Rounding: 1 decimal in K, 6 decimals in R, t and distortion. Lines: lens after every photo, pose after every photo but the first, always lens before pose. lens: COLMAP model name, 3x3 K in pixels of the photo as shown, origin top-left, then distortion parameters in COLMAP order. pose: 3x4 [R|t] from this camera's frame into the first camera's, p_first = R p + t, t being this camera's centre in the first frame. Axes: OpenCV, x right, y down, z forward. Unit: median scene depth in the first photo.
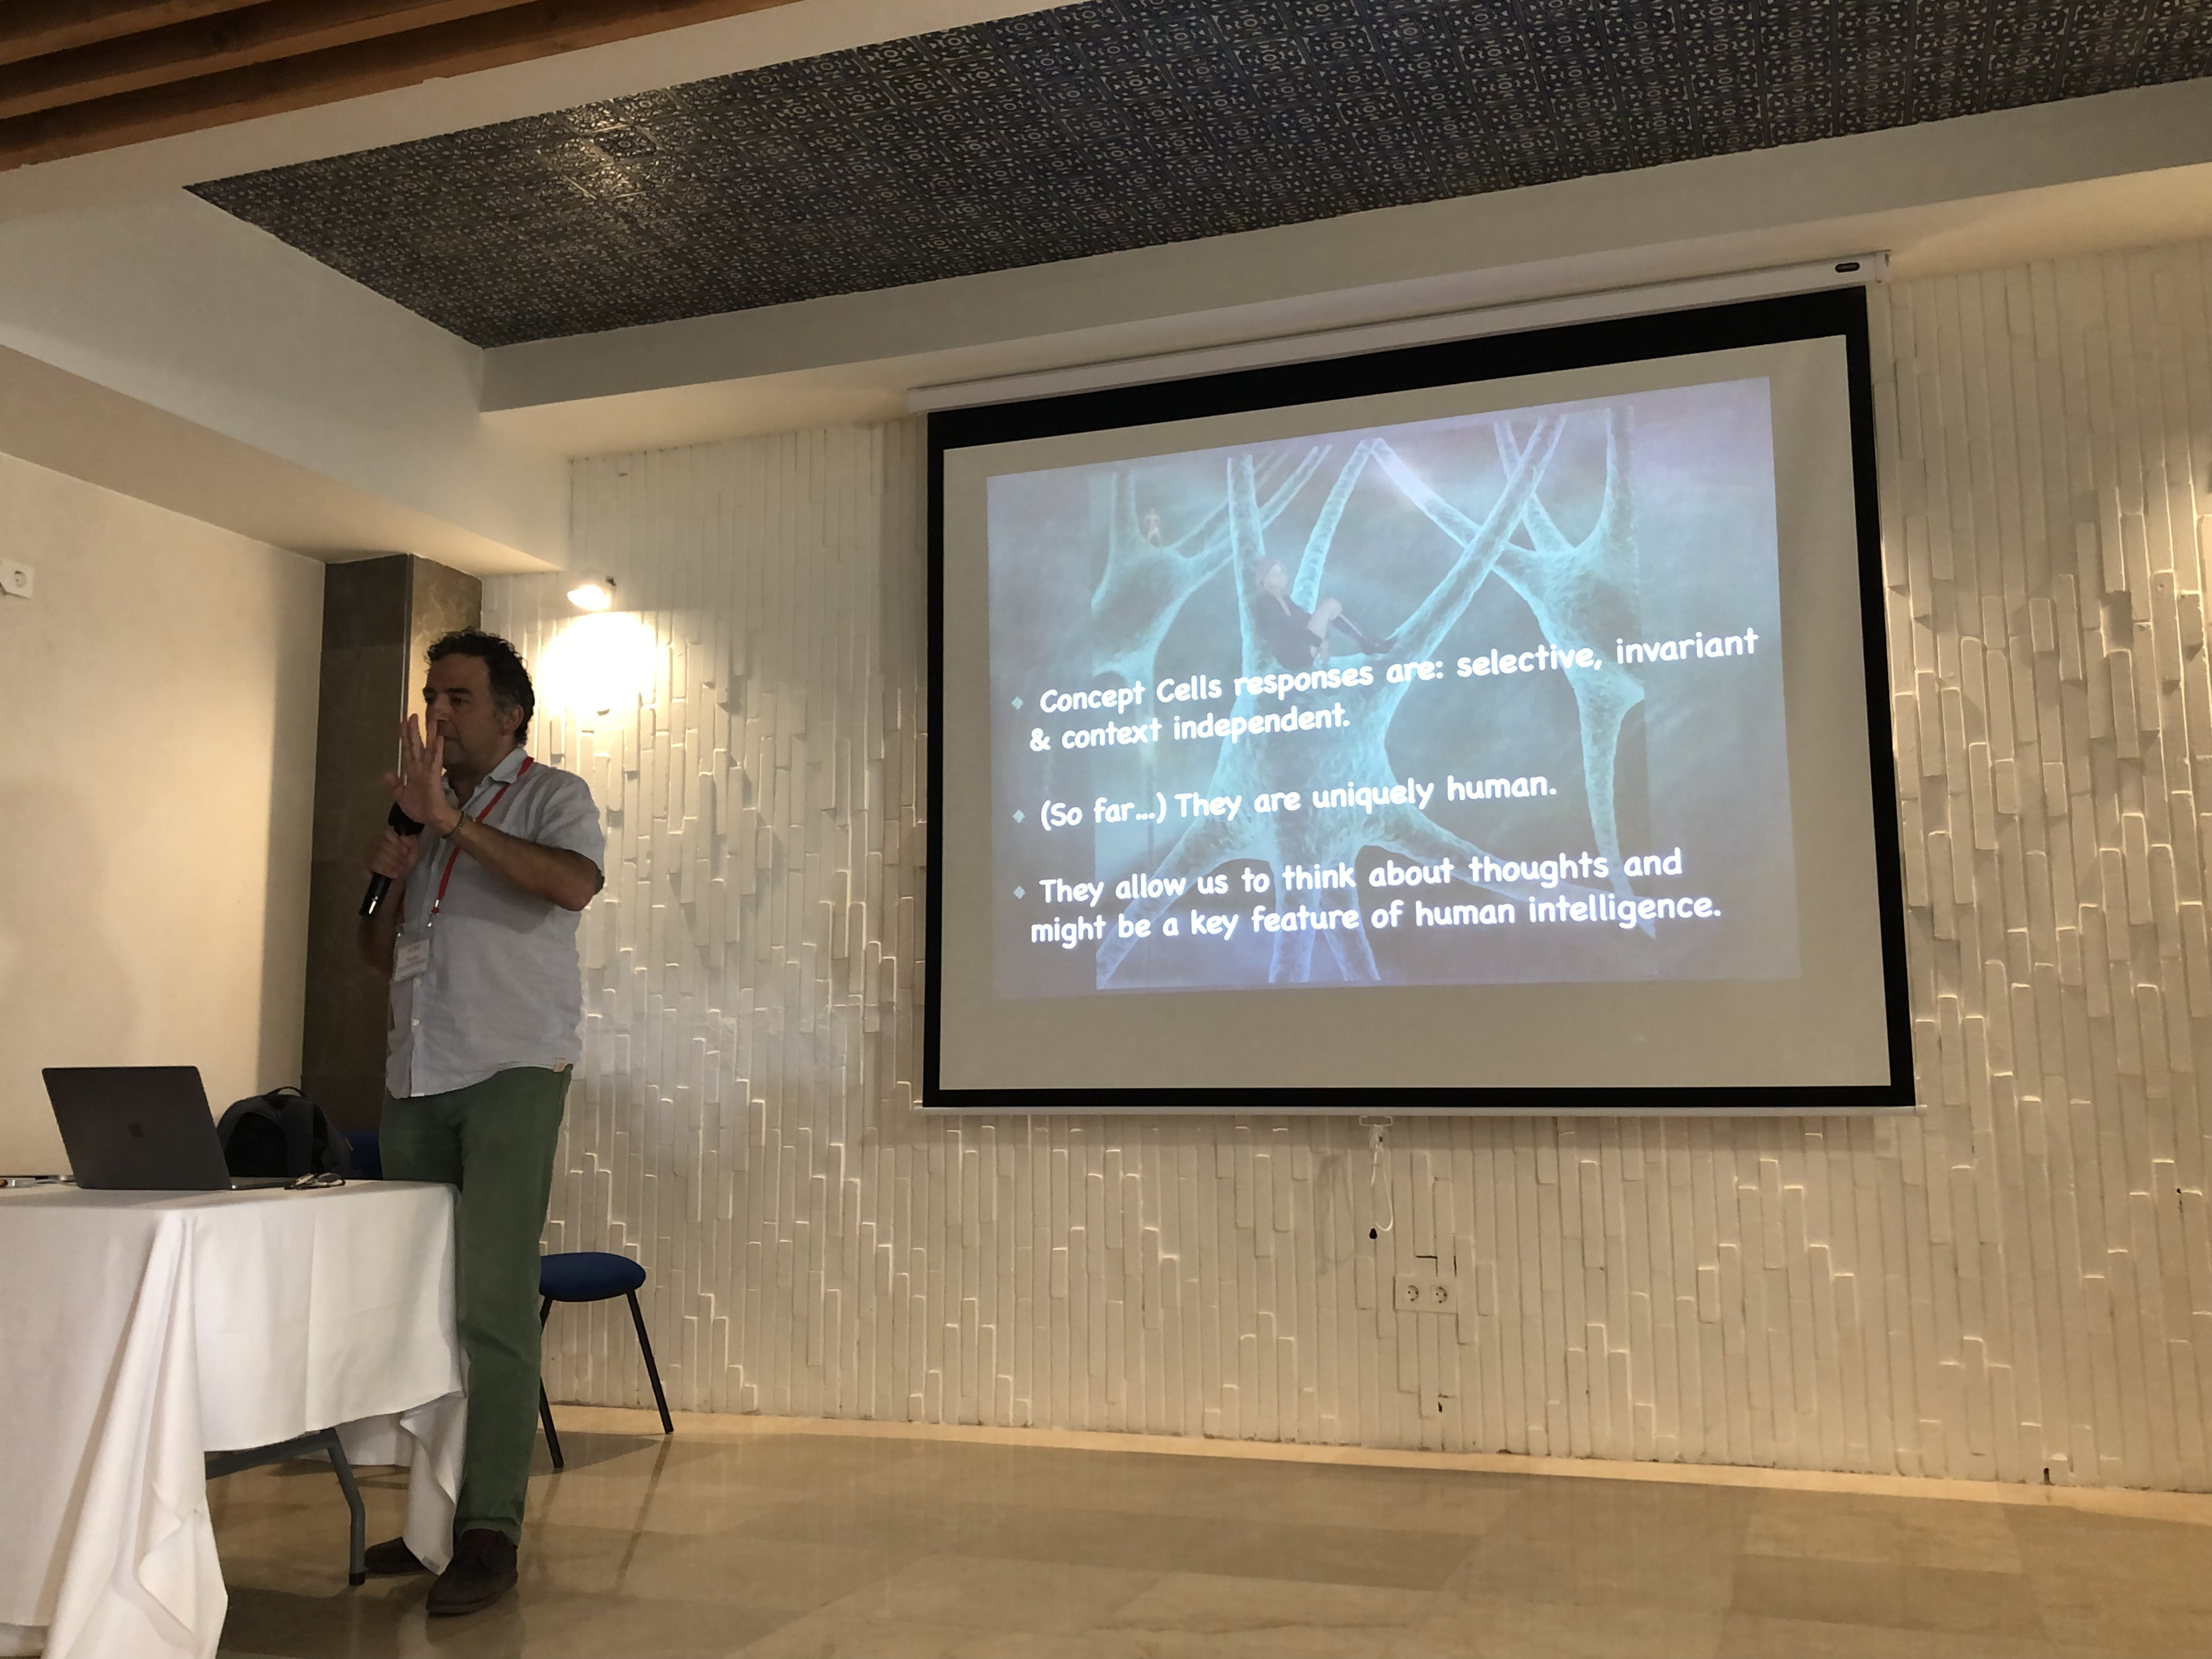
lens RADIAL K [[1962.8, 0, 1114.8], [0, 1962.8, 799.4], [0, 0, 1]] dist [0.057578, -0.048809]
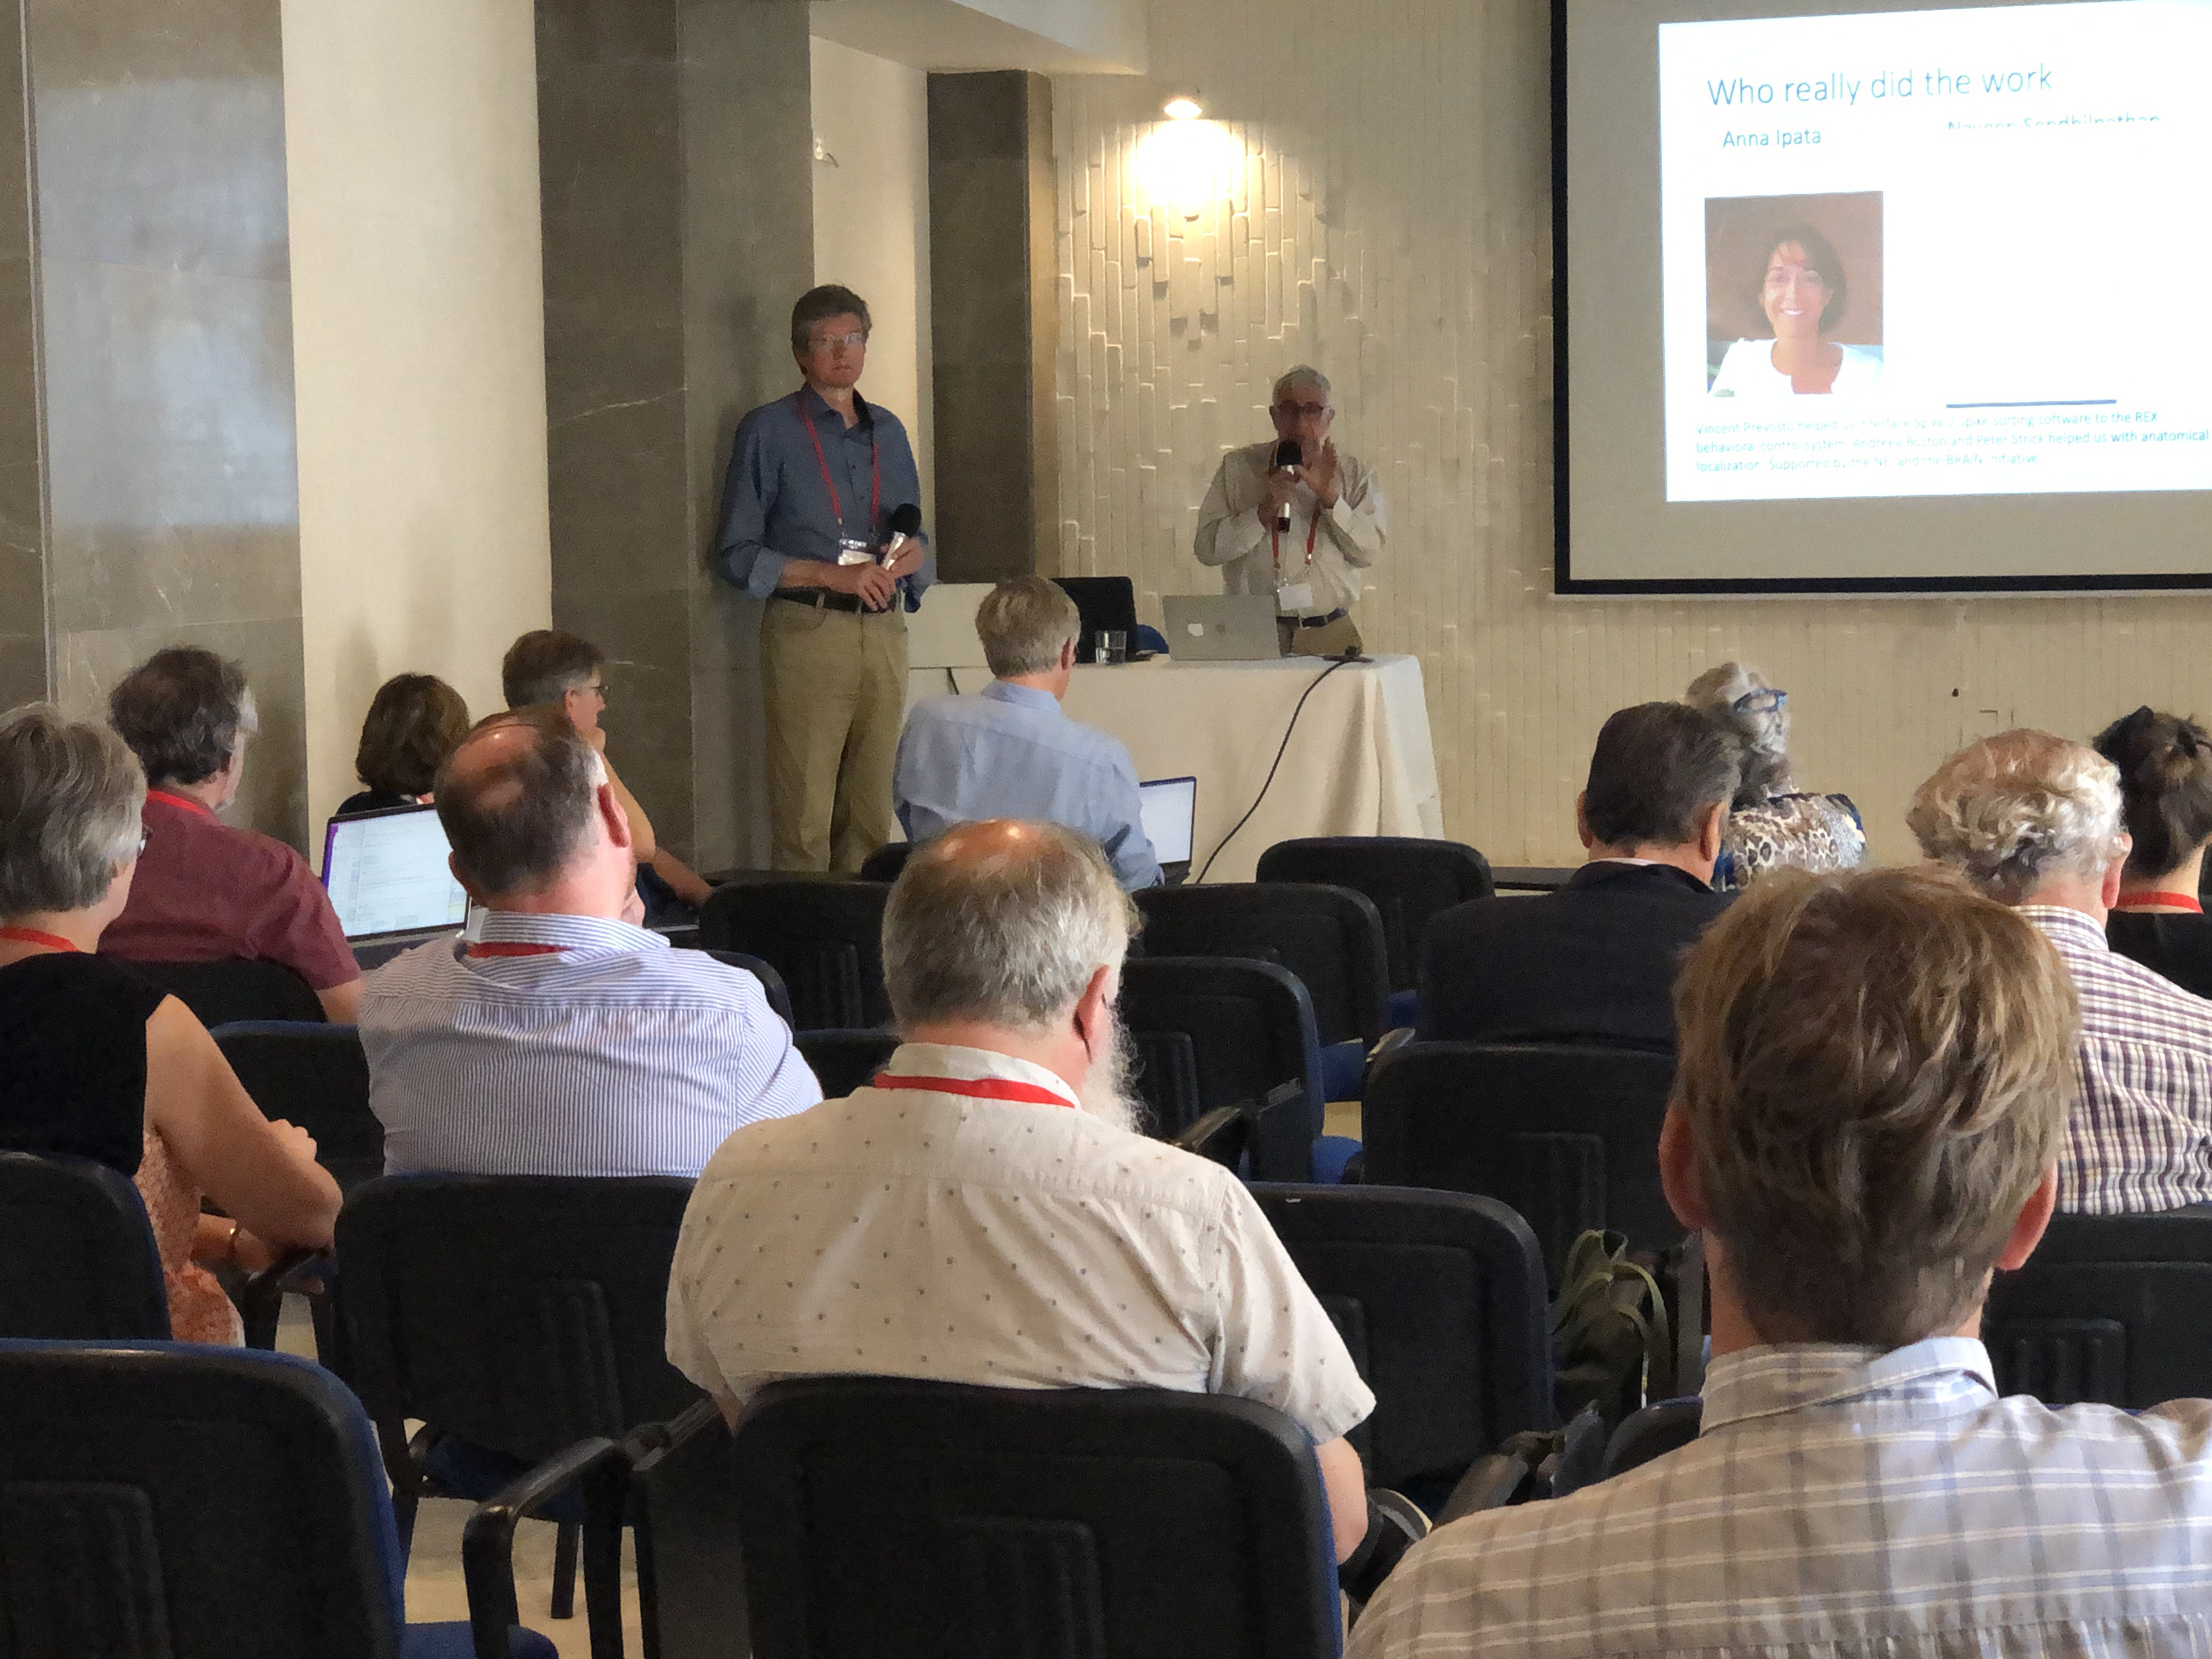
lens RADIAL K [[4740.7, 0, 1106.6], [0, 4740.7, 828.4], [0, 0, 1]] dist [-0.142718, 0.000000]
pose [[0.992310, -0.016264, 0.122707, -0.670105], [-0.010057, 0.977460, 0.210881, -0.277798], [-0.123371, -0.210493, 0.969779, -1.607916]]
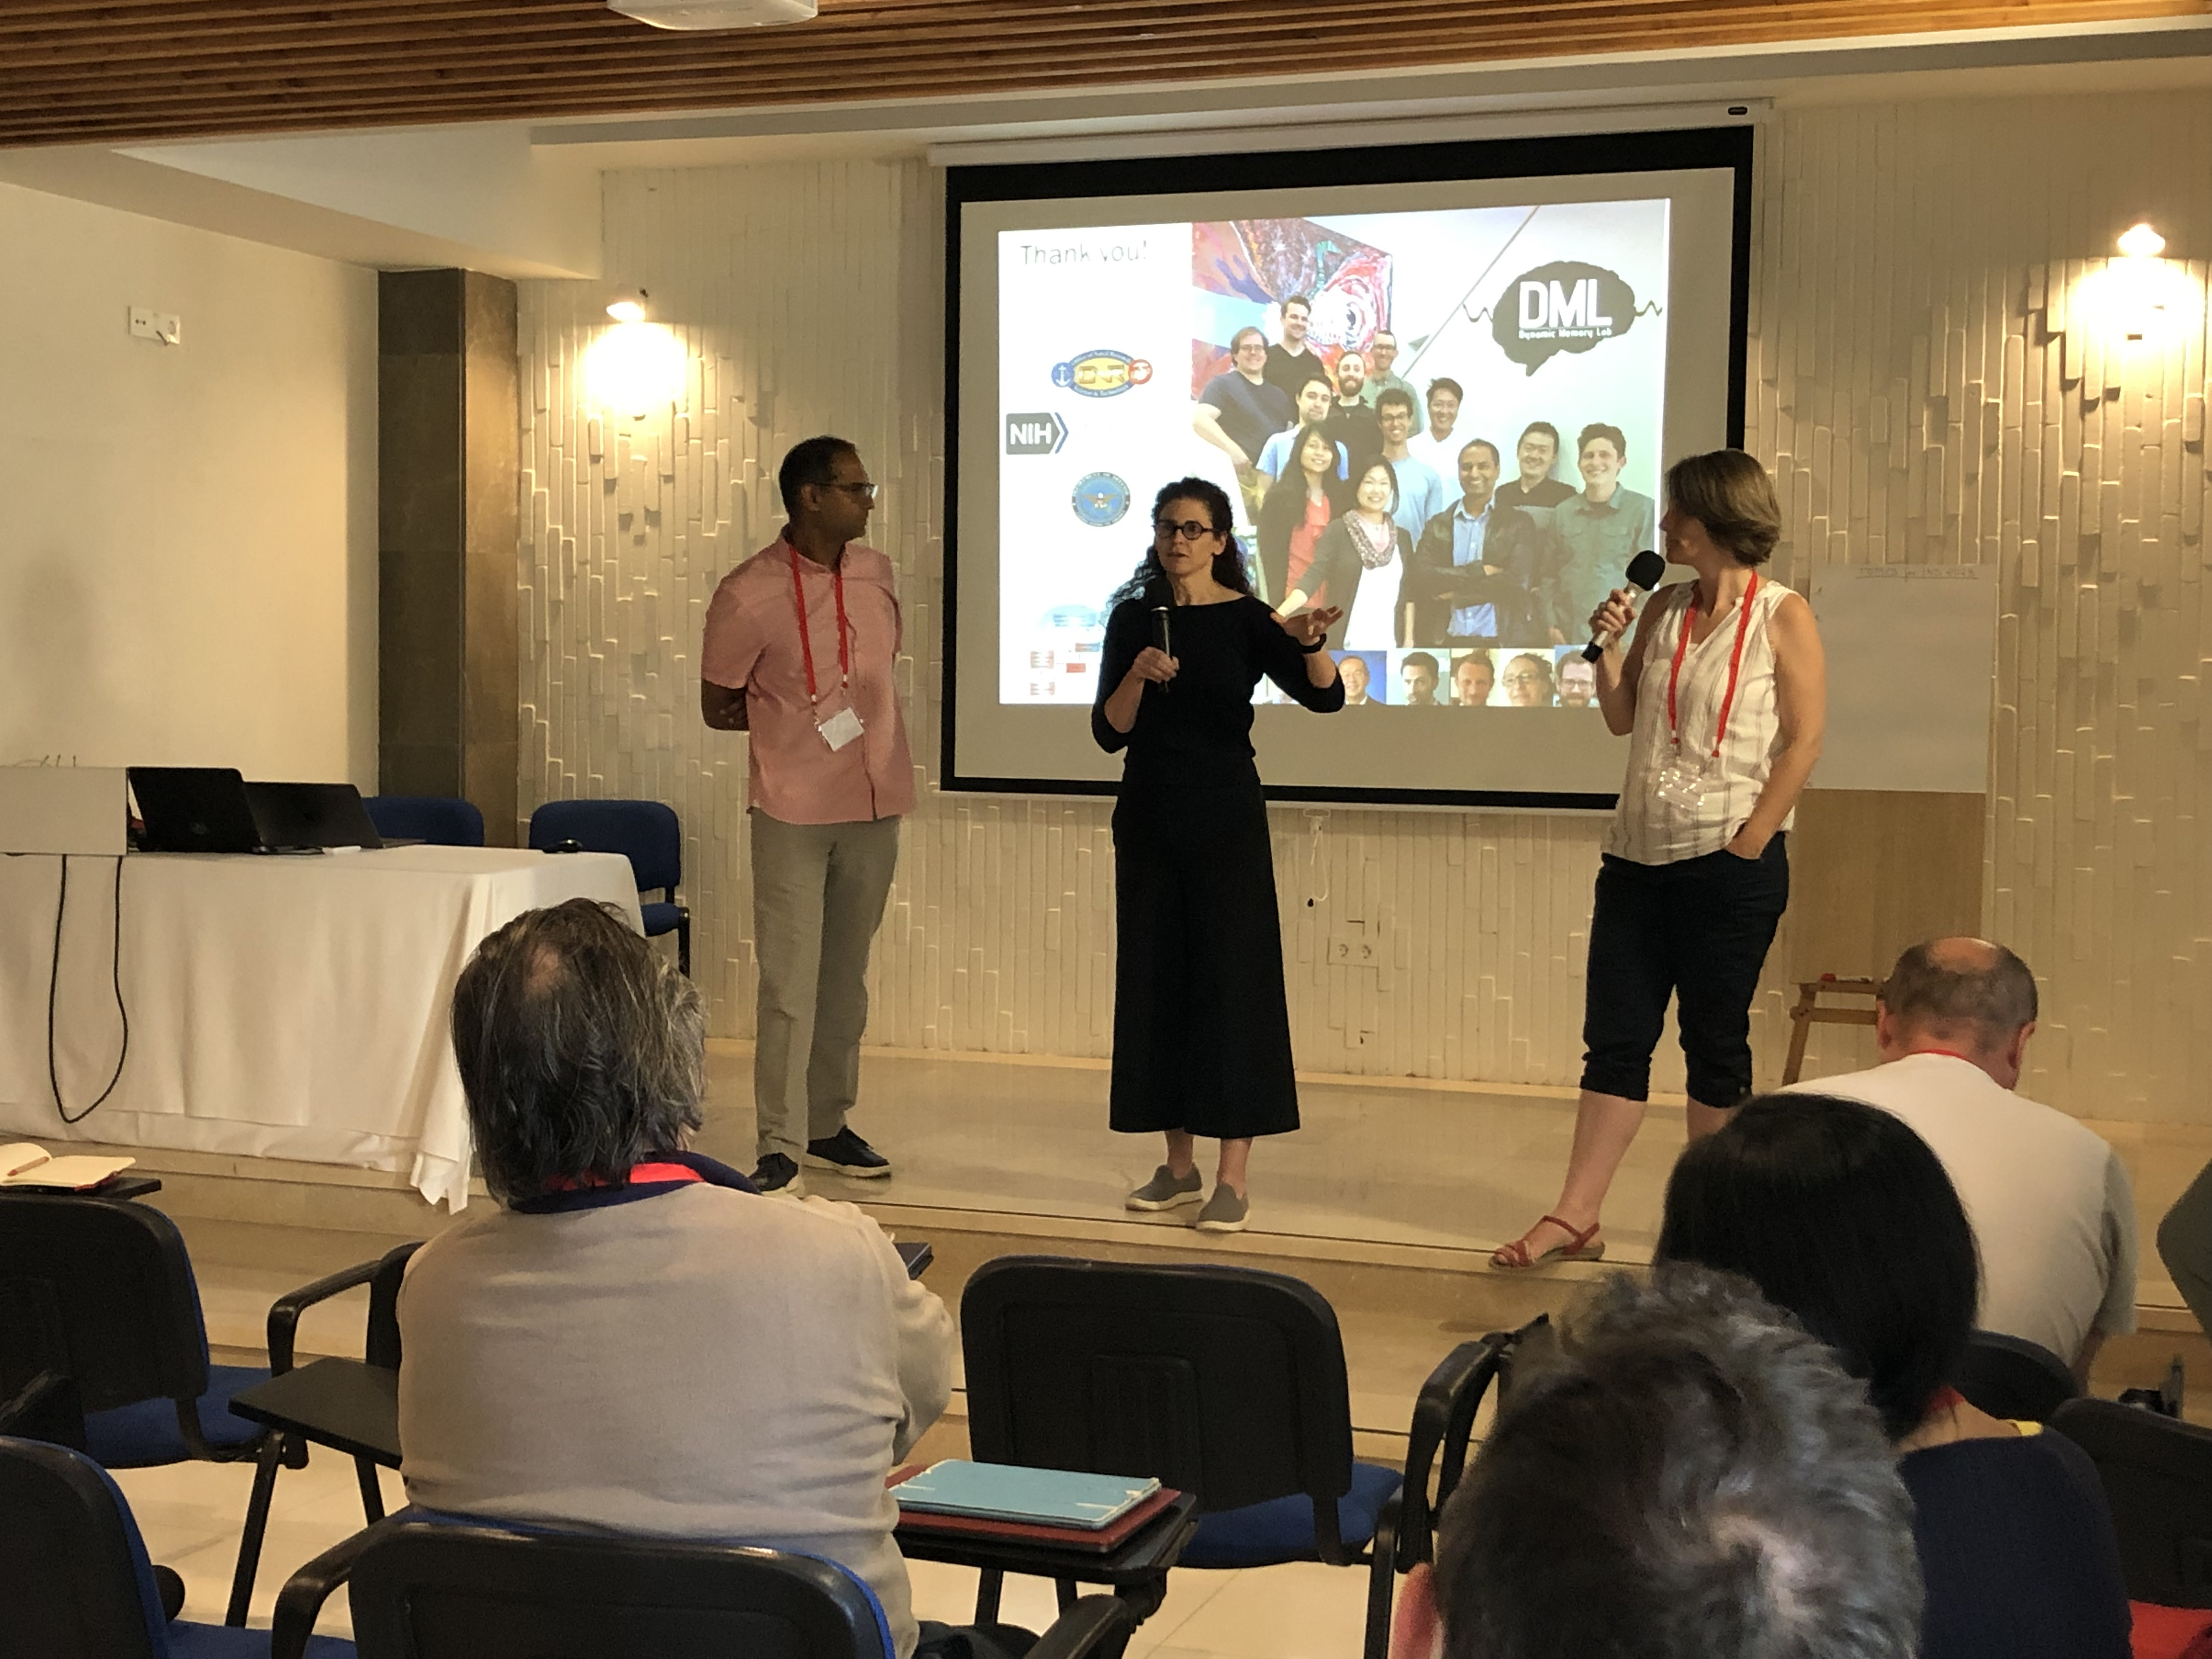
lens RADIAL K [[2995.5, 0, 1118.3], [0, 2995.5, 836.9], [0, 0, 1]] dist [0.092923, 0.000000]
pose [[0.999757, 0.021624, 0.004198, 0.002368], [-0.022027, 0.980173, 0.196916, -0.163777], [0.000144, -0.196961, 0.980411, -0.728897]]
